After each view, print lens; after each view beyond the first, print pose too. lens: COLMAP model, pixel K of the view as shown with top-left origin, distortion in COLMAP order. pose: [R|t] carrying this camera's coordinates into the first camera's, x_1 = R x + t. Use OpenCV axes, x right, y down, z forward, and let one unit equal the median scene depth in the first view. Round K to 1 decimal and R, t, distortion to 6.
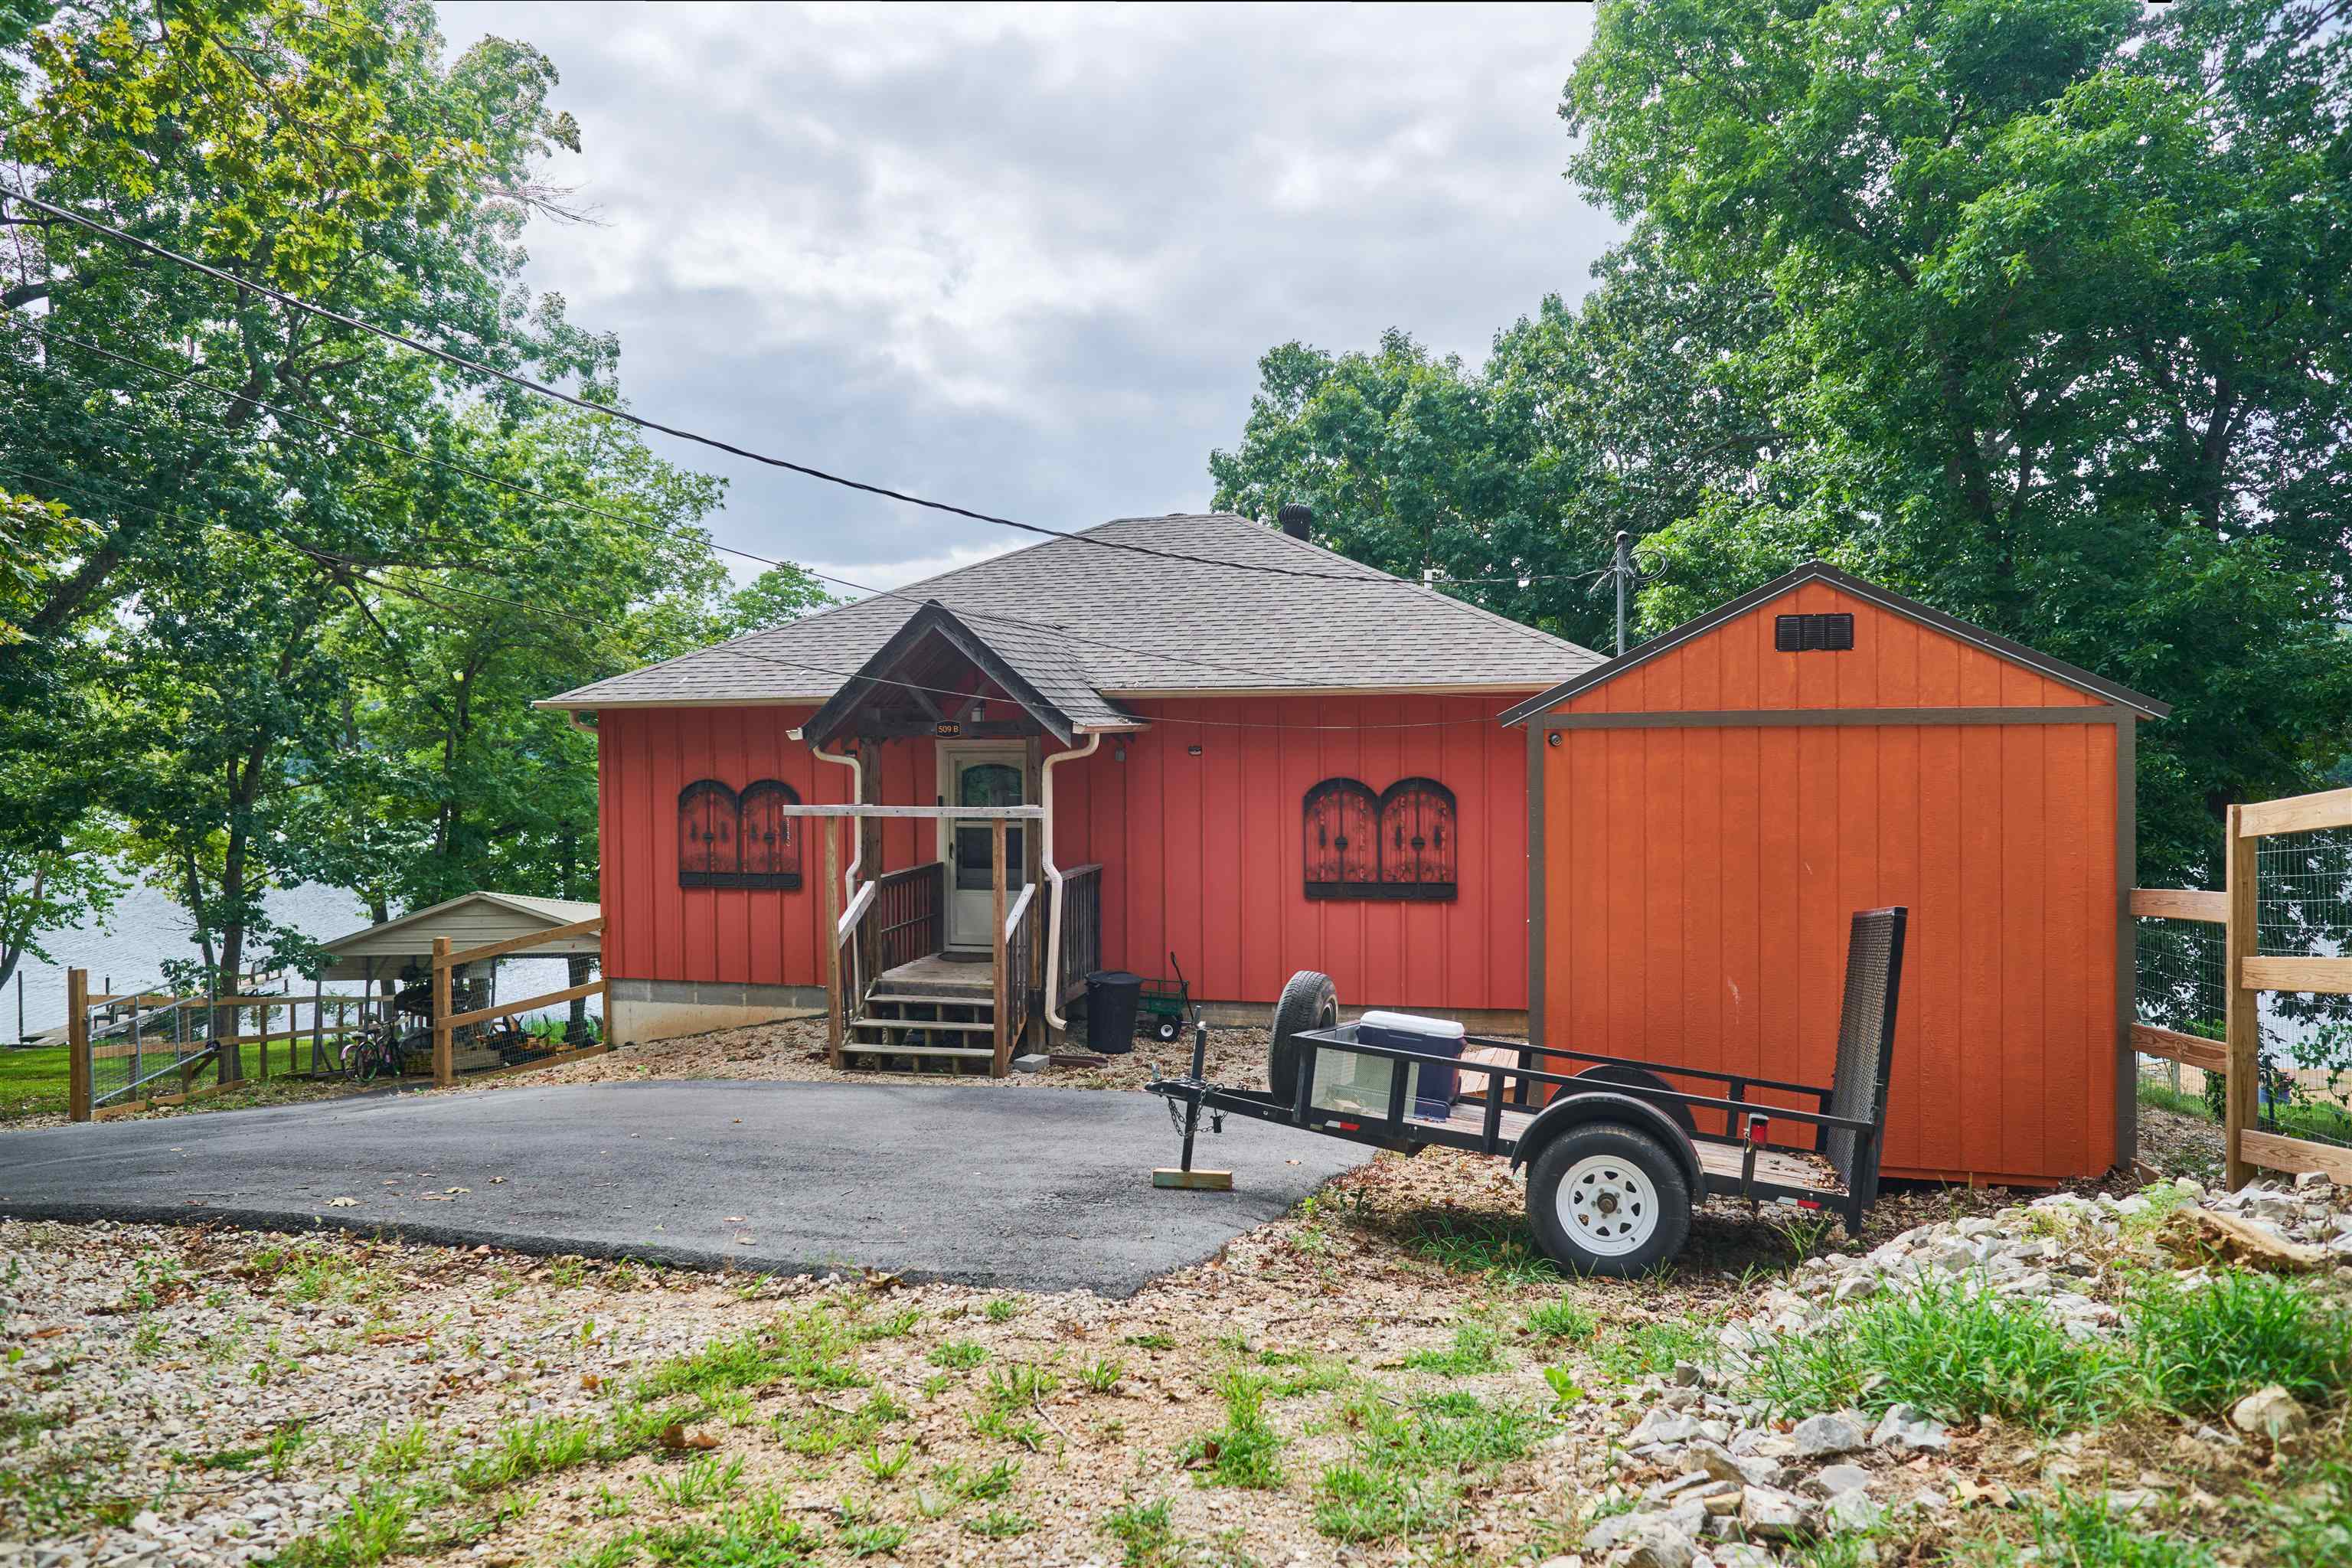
lens RADIAL K [[1594.7, 0, 1183.4], [0, 1594.7, 777.0], [0, 0, 1]] dist [-0.024501, 0.002043]
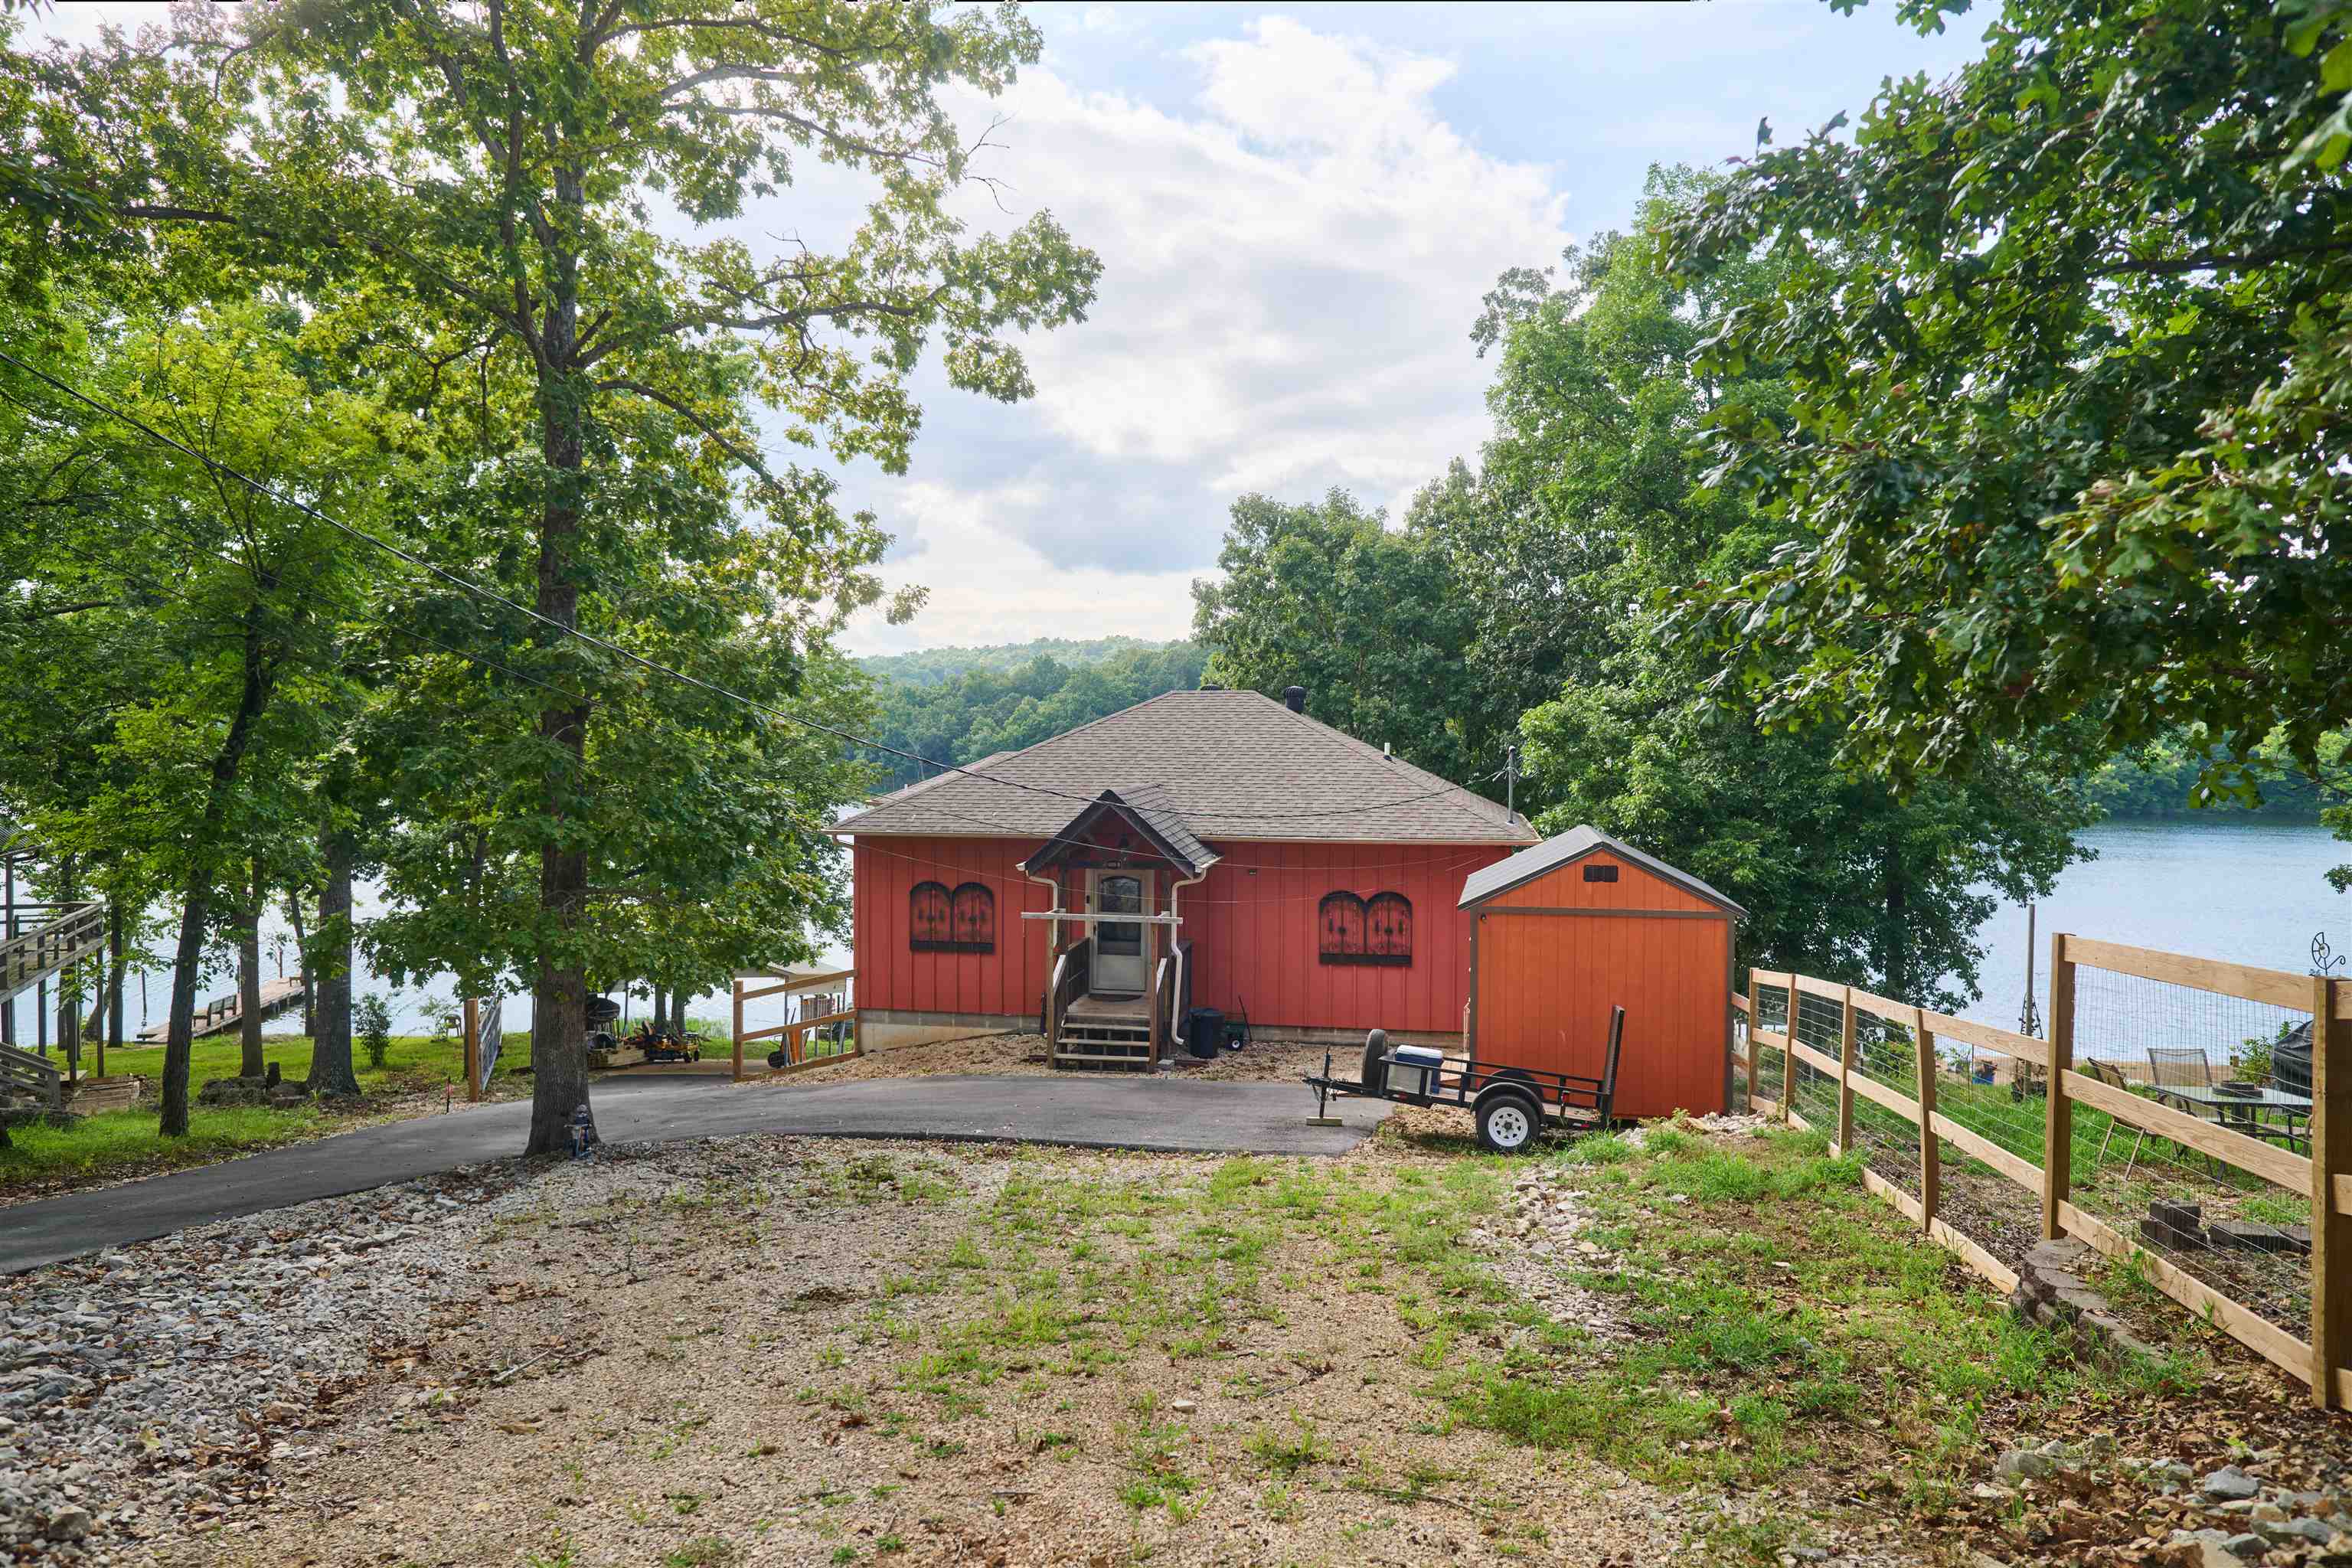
lens RADIAL K [[1594.7, 0, 1165.6], [0, 1594.7, 775.1], [0, 0, 1]] dist [-0.024501, 0.002043]
pose [[0.998111, 0.008903, 0.060781, -0.198376], [-0.009346, 0.999932, 0.007002, -0.138218], [-0.060715, -0.007557, 0.998127, -0.678168]]
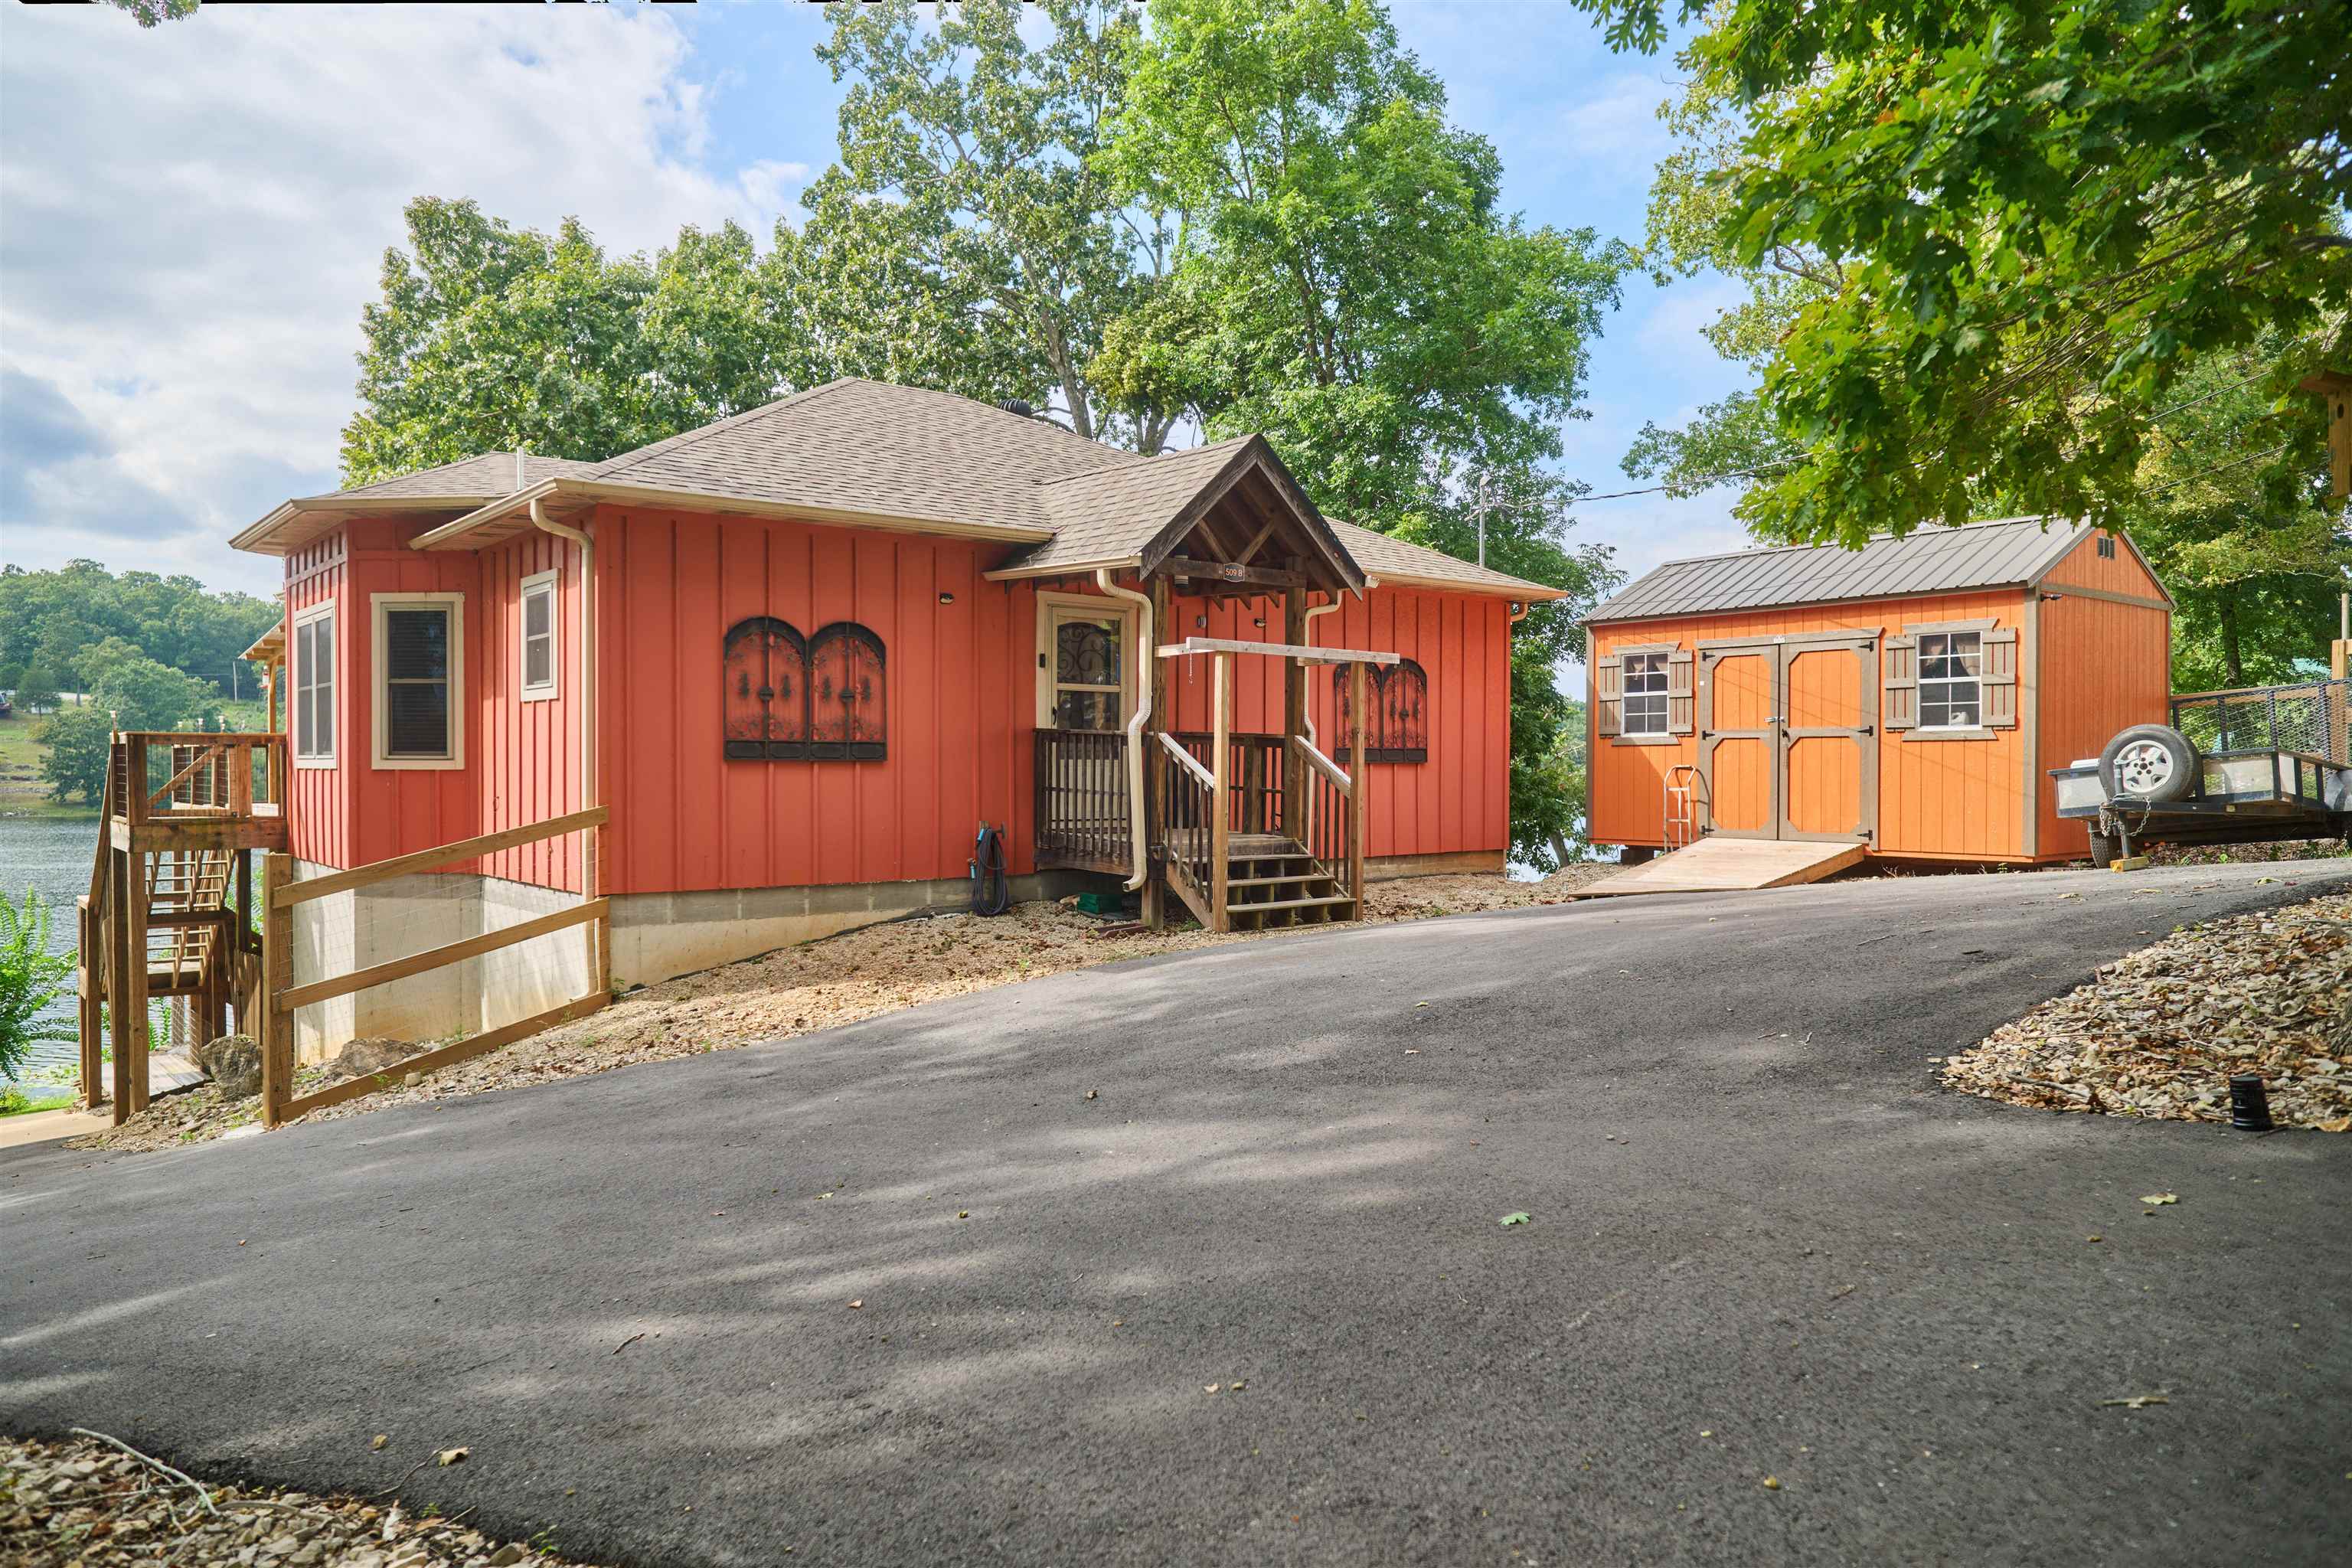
lens RADIAL K [[1594.7, 0, 1180.7], [0, 1594.7, 788.5], [0, 0, 1]] dist [-0.024501, 0.002043]
pose [[0.587911, -0.004670, 0.808912, -0.950823], [0.004688, 0.999986, 0.002367, 0.097813], [-0.808912, 0.002401, 0.587925, 0.479758]]
